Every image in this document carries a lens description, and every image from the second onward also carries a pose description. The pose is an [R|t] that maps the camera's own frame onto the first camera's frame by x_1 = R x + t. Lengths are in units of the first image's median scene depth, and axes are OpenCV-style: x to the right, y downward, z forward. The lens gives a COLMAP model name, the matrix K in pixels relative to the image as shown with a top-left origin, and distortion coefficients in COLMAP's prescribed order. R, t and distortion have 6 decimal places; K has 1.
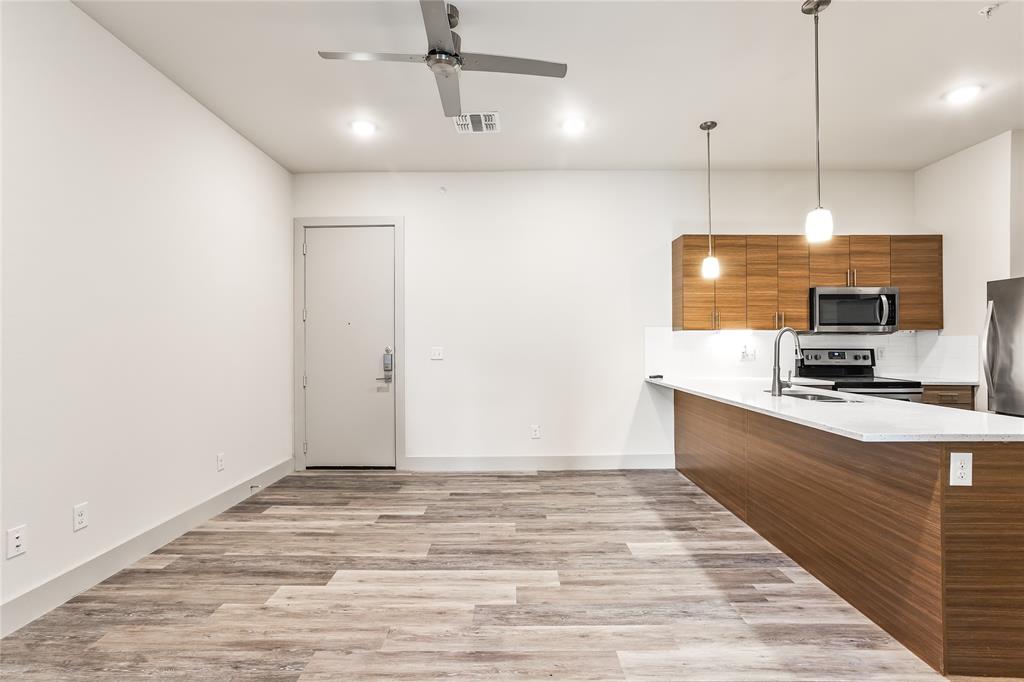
lens RADIAL K [[495.5, 0, 510.4], [0, 495.5, 346.0], [0, 0, 1]] dist [-0.042980, 0.028764]
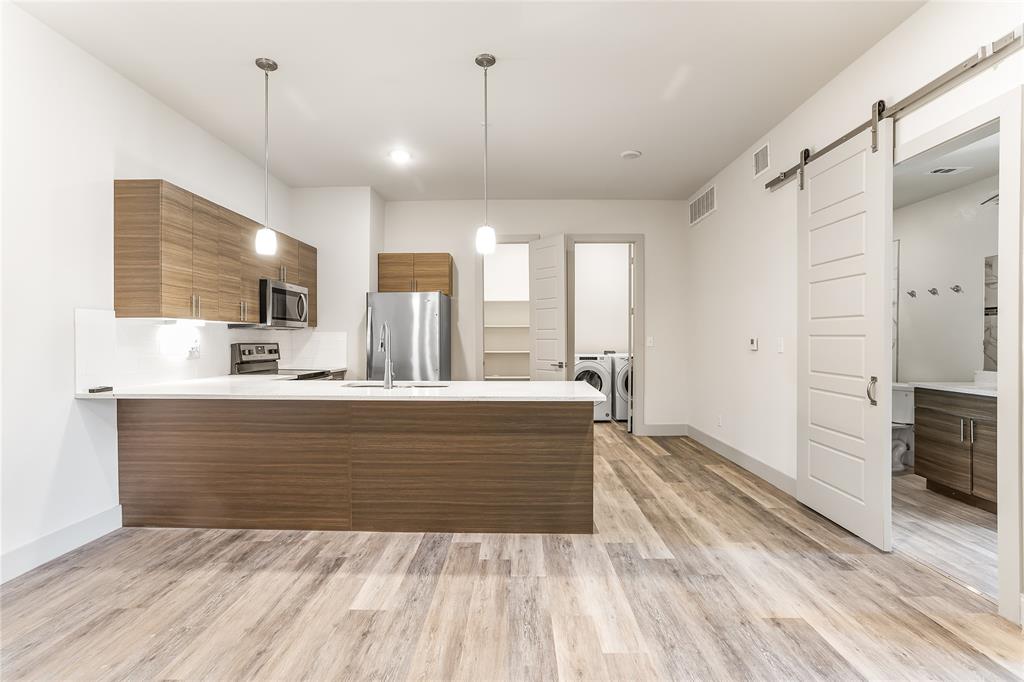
lens RADIAL K [[490.6, 0, 509.5], [0, 490.6, 337.8], [0, 0, 1]] dist [-0.045049, 0.028654]
pose [[0.016441, 0.005433, 0.999850, -0.328047], [0.002095, 0.999983, -0.005468, 0.001722], [-0.999863, 0.002184, 0.016429, 0.512511]]
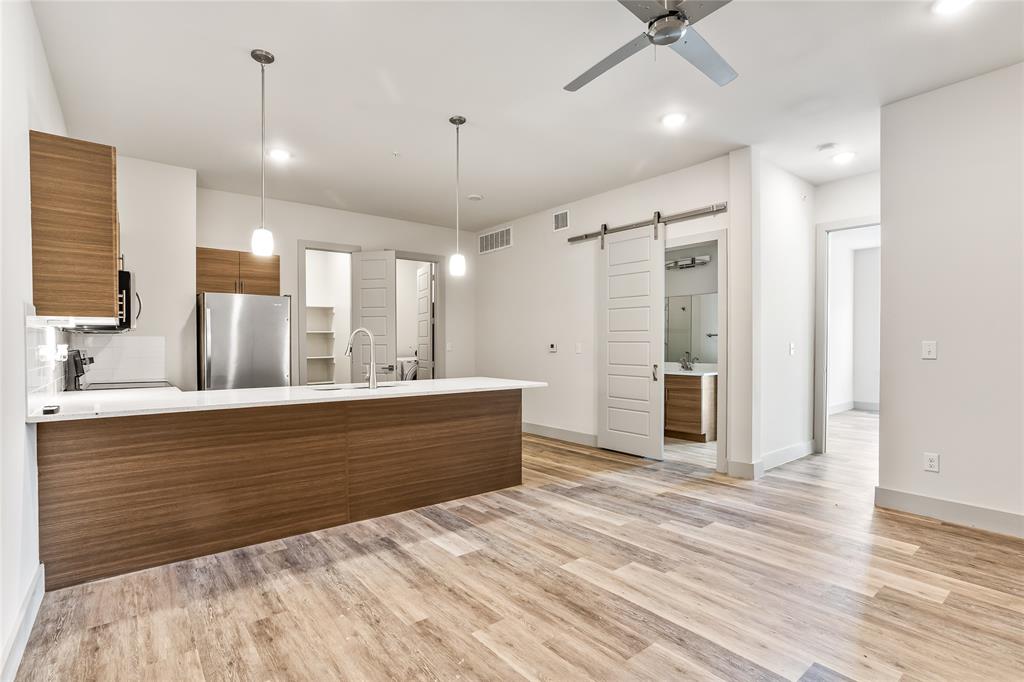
lens RADIAL K [[495.5, 0, 510.4], [0, 495.5, 346.0], [0, 0, 1]] dist [-0.042980, 0.028764]
pose [[-0.627369, 0.003273, 0.778715, -0.375609], [0.005929, 0.999982, 0.000573, 0.003586], [-0.778699, 0.004977, -0.627377, 1.025371]]
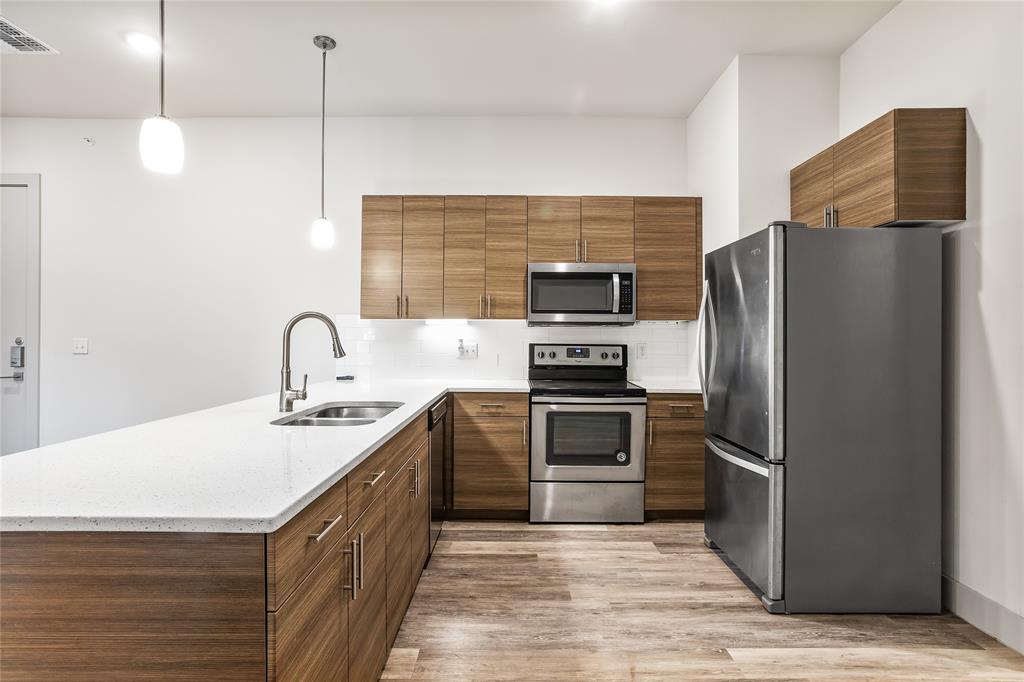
lens RADIAL K [[518.8, 0, 512.0], [0, 518.8, 341.0], [0, 0, 1]] dist [-0.054941, 0.032359]
pose [[0.999965, 0.007858, 0.002997, 0.600287], [-0.007867, 0.999965, 0.002980, -0.001106], [-0.002974, -0.003003, 0.999991, 0.194188]]
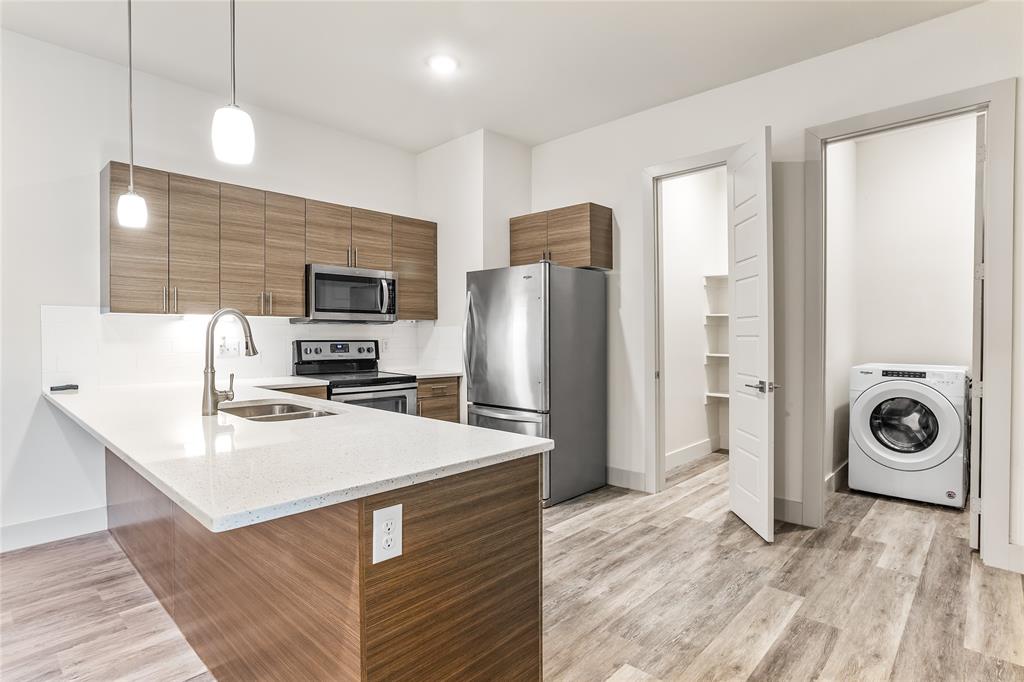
lens RADIAL K [[528.4, 0, 512.0], [0, 528.4, 341.0], [0, 0, 1]] dist [-0.058363, 0.036882]
pose [[0.681908, -0.005736, 0.731415, 0.220917], [0.000930, 0.999975, 0.006974, 0.000881], [-0.731437, -0.004076, 0.681897, 0.174190]]
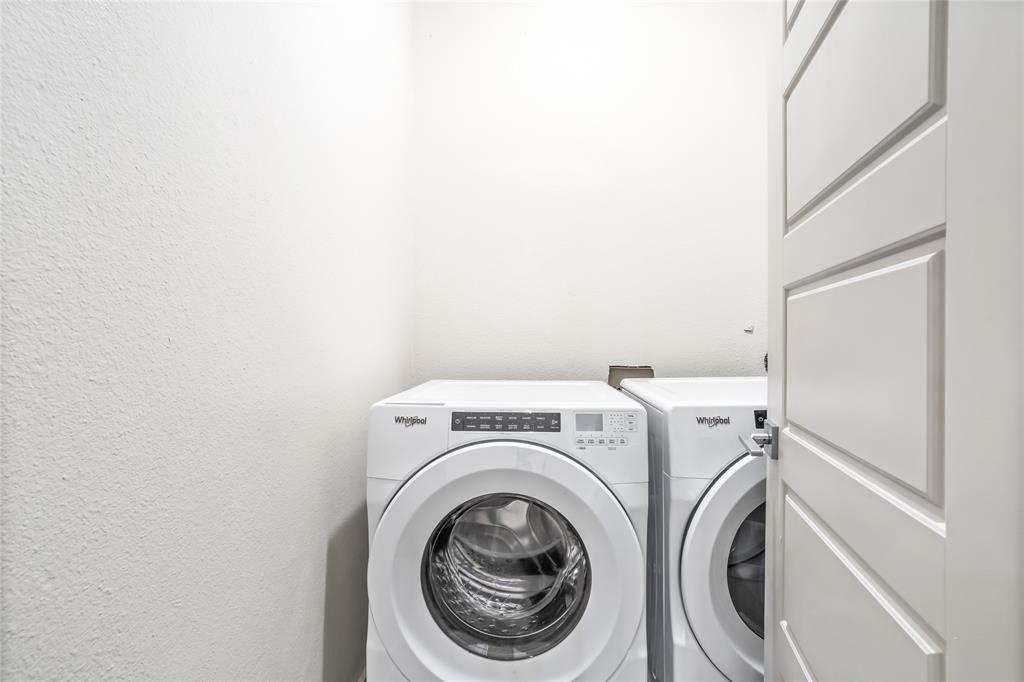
lens RADIAL K [[495.5, 0, 510.4], [0, 495.5, 346.0], [0, 0, 1]] dist [-0.042980, 0.028764]
pose [[0.038729, 0.001878, 0.999248, 1.010624], [-0.000701, 0.999998, -0.001852, 0.021520], [-0.999250, -0.000629, 0.038730, 0.269526]]
